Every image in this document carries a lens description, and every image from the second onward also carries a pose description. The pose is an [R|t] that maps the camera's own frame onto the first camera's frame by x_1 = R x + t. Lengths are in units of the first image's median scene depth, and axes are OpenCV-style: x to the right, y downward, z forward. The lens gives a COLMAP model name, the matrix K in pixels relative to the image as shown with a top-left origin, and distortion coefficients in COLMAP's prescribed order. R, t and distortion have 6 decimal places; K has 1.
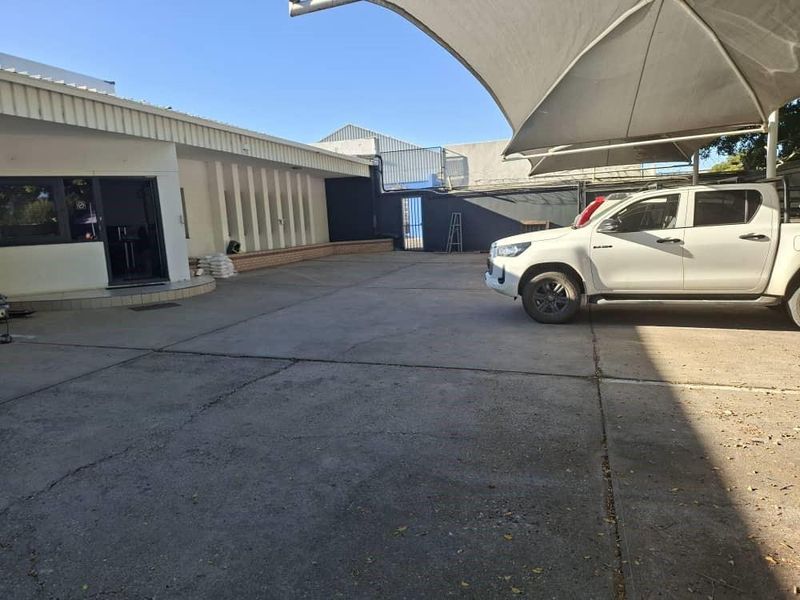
lens RADIAL K [[534.6, 0, 401.7], [0, 534.6, 306.0], [0, 0, 1]] dist [0.051352, -0.005385]
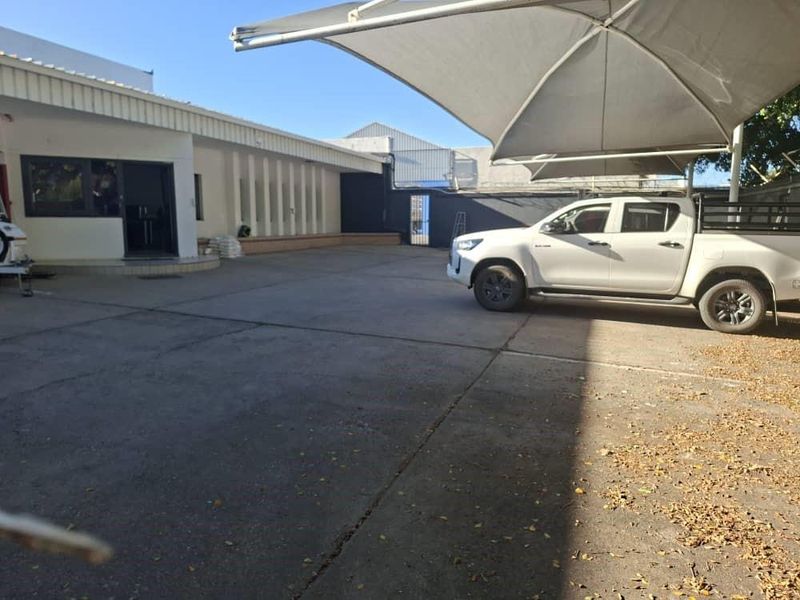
lens RADIAL K [[534.6, 0, 405.5], [0, 534.6, 297.5], [0, 0, 1]] dist [0.051352, -0.005385]
pose [[0.997157, 0.063058, -0.041248, 0.114051], [-0.063502, 0.997936, -0.009553, 0.023497], [0.040560, 0.012145, 0.999103, -0.119074]]
